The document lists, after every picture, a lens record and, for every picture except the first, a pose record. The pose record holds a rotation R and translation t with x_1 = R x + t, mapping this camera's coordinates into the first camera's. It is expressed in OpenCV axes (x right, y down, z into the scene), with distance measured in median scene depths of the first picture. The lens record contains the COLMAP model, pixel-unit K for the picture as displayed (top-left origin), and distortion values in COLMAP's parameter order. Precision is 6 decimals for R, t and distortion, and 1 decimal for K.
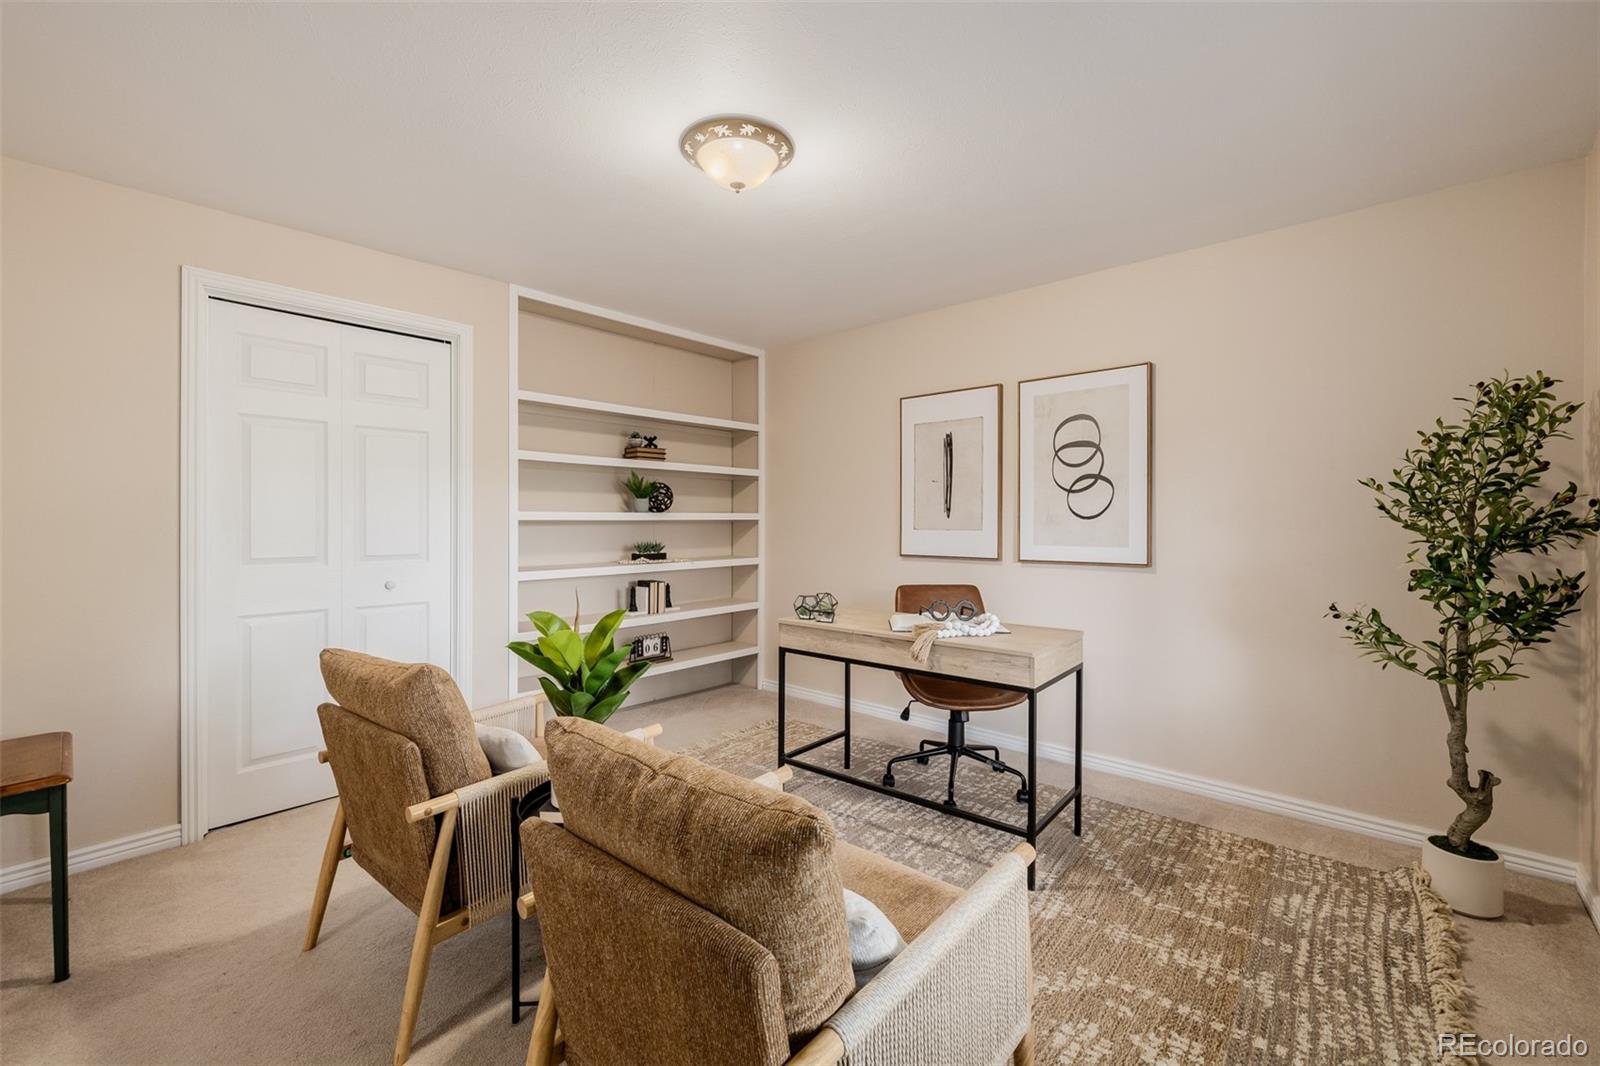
lens RADIAL K [[673.5, 0, 808.8], [0, 673.5, 526.2], [0, 0, 1]] dist [0.001493, 0.000028]
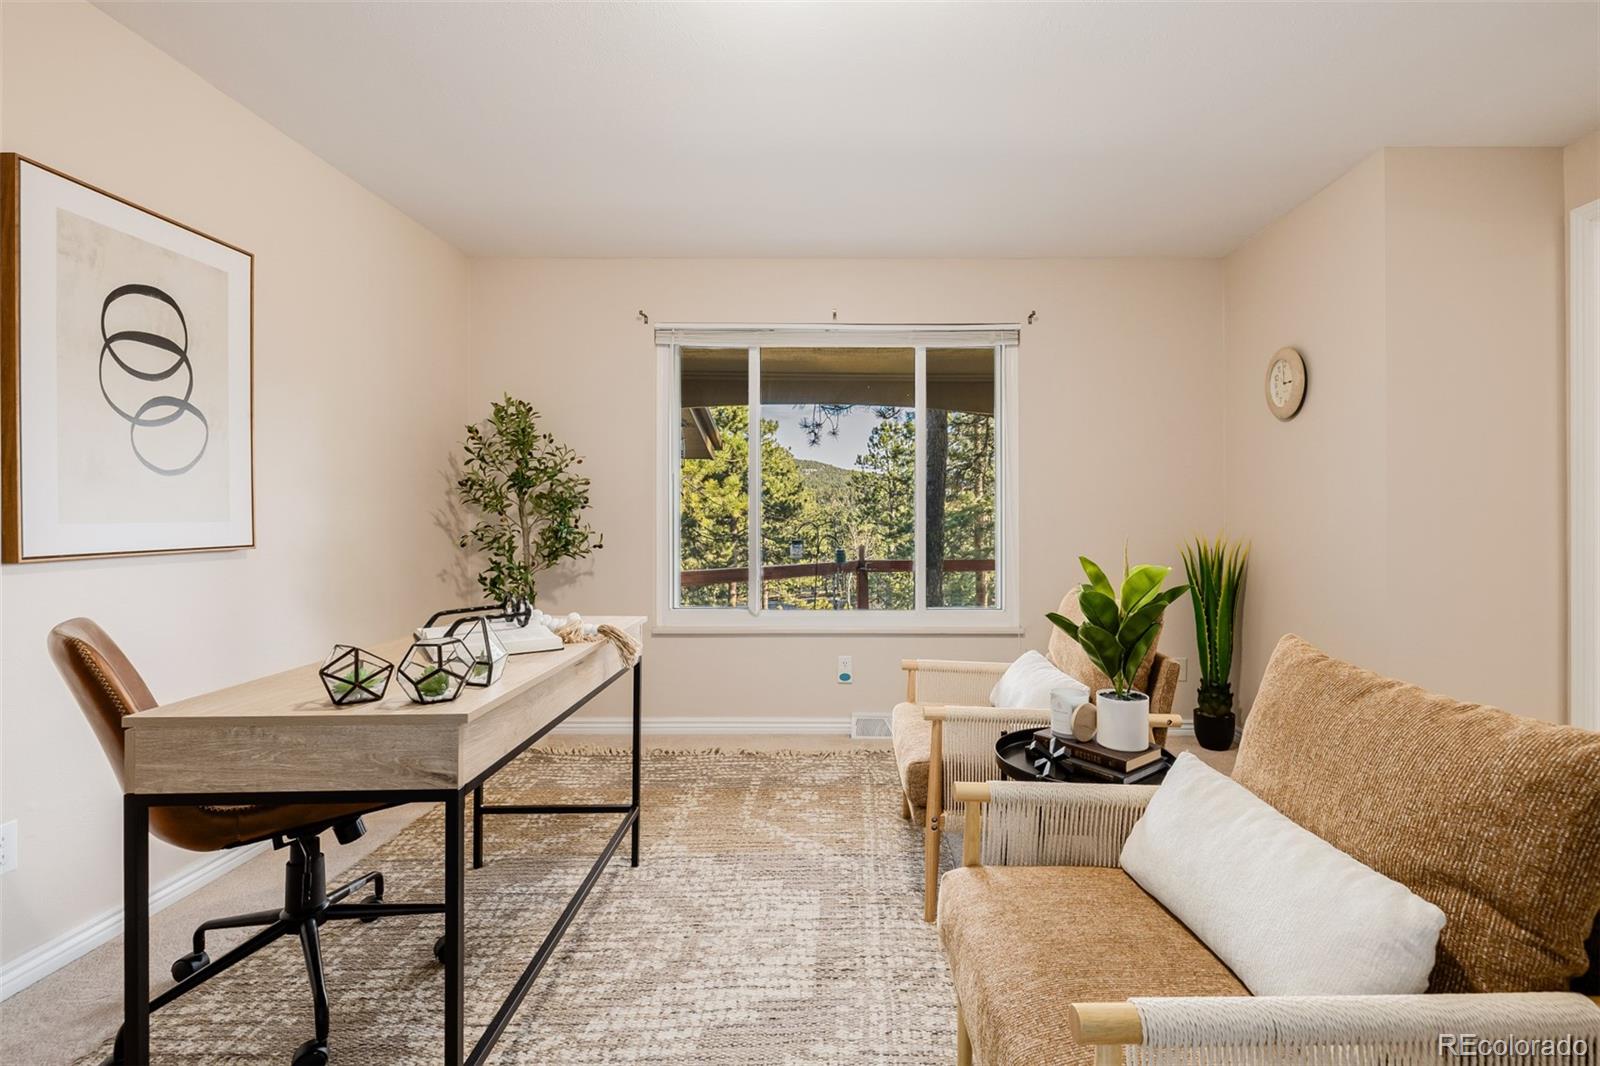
lens RADIAL K [[673.5, 0, 816.2], [0, 673.5, 526.7], [0, 0, 1]] dist [0.001493, 0.000028]
pose [[-0.621727, -0.004610, 0.783221, -0.387418], [0.008287, 0.999888, 0.012464, 0.031558], [-0.783190, 0.014240, -0.621619, 0.930537]]
